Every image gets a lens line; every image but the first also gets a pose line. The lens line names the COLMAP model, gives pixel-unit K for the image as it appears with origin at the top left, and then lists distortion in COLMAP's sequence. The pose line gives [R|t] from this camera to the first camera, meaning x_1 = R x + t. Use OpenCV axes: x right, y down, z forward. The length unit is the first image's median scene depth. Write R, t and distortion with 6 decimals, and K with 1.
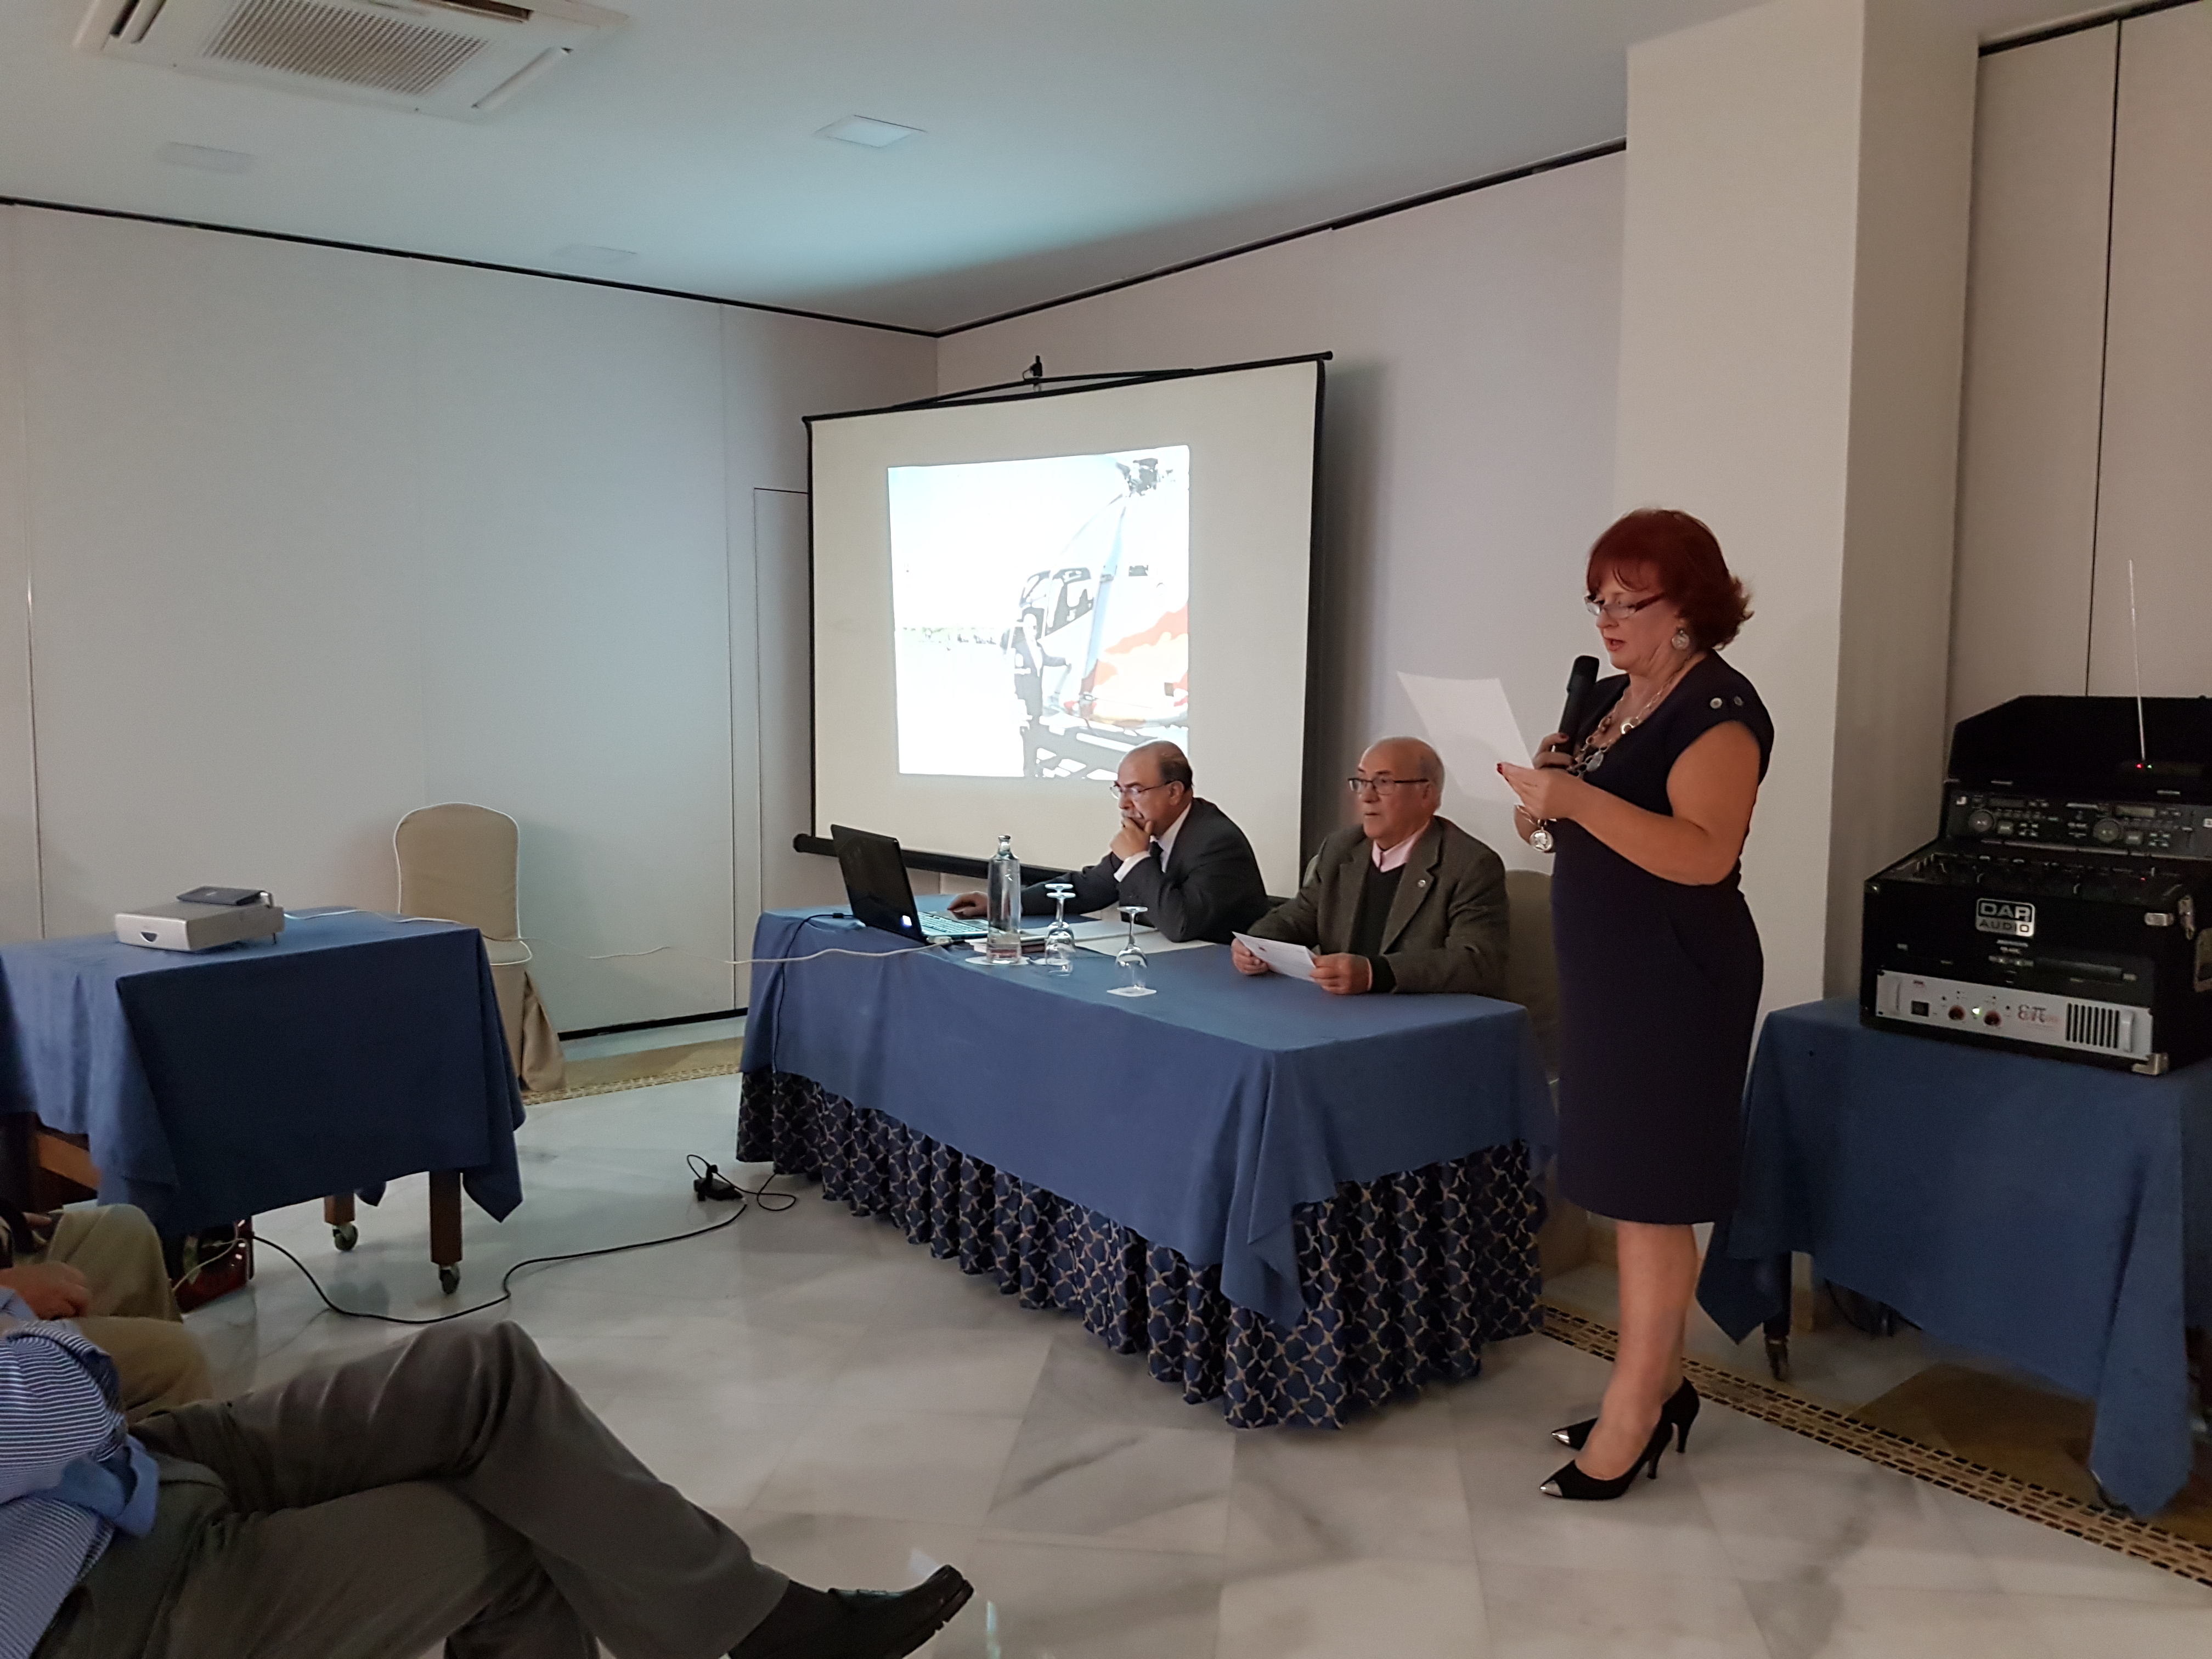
lens RADIAL K [[1715.3, 0, 1119.5], [0, 1715.3, 838.1], [0, 0, 1]] dist [0.127342, -0.158163]
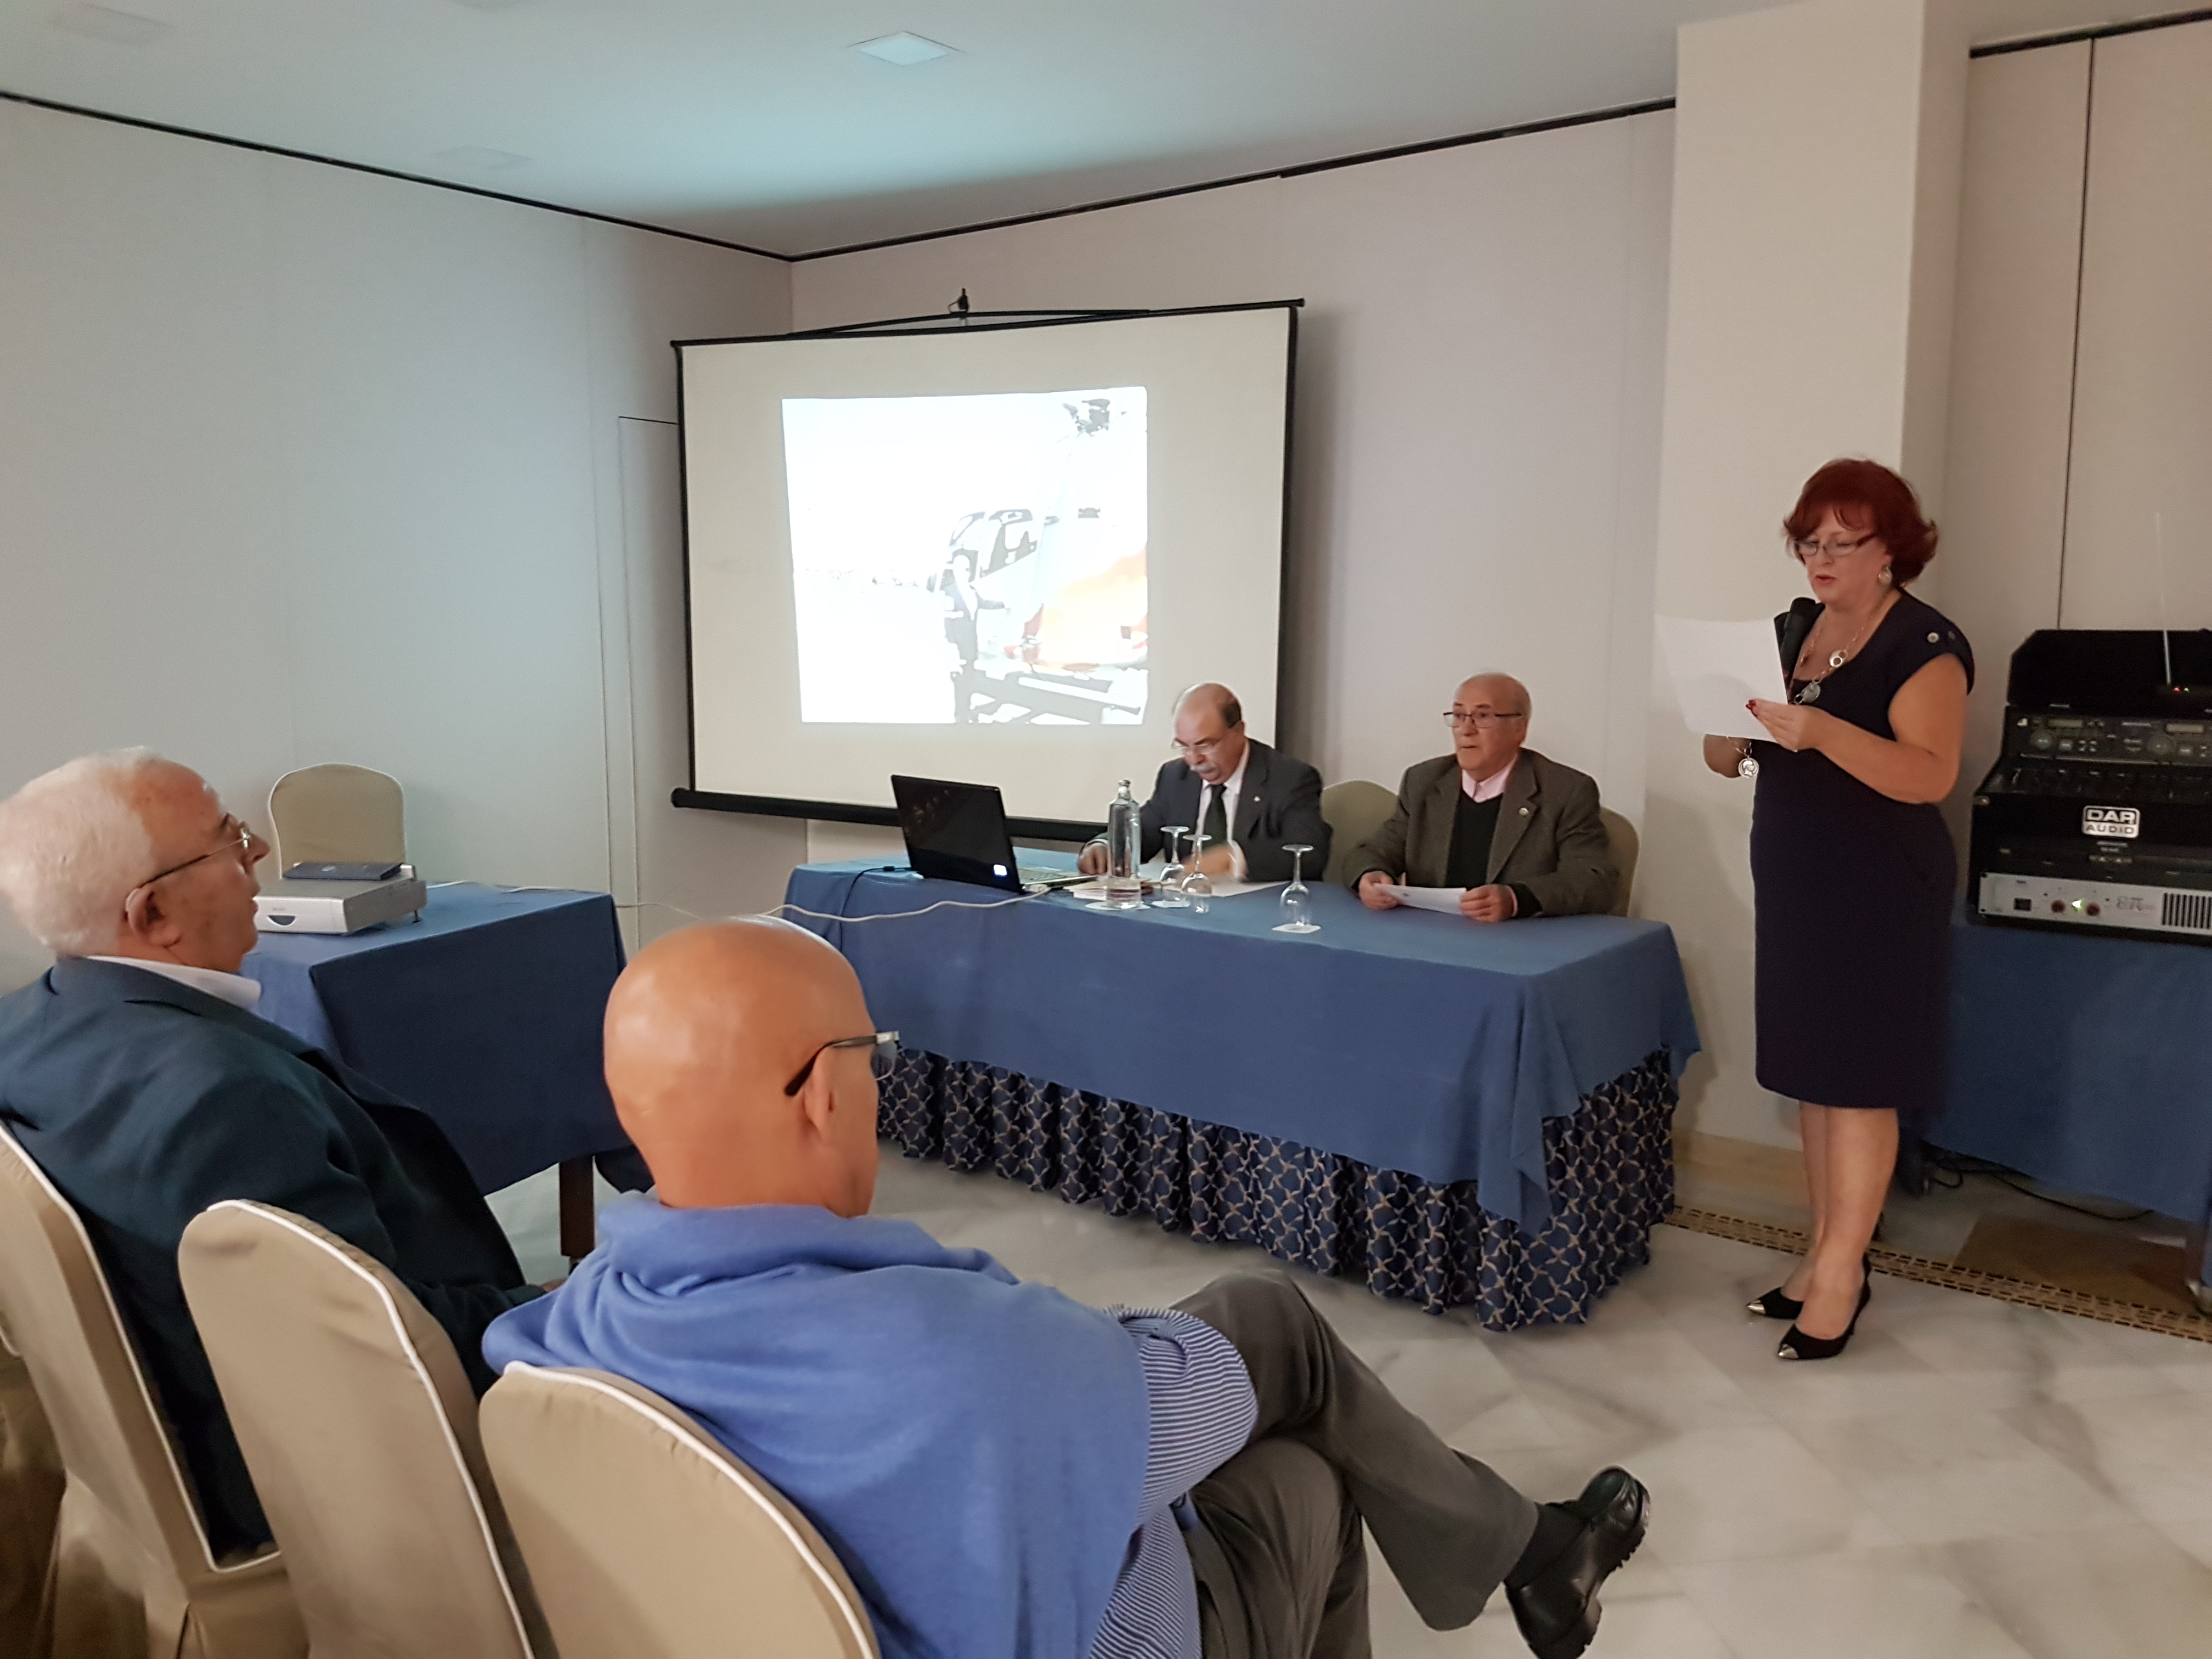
lens RADIAL K [[1715.3, 0, 1063.1], [0, 1715.3, 842.8], [0, 0, 1]] dist [0.127342, -0.158163]
pose [[0.966457, -0.038209, 0.253970, -0.365079], [0.029191, 0.998806, 0.039185, -0.005205], [-0.255164, -0.030457, 0.966418, 0.044899]]
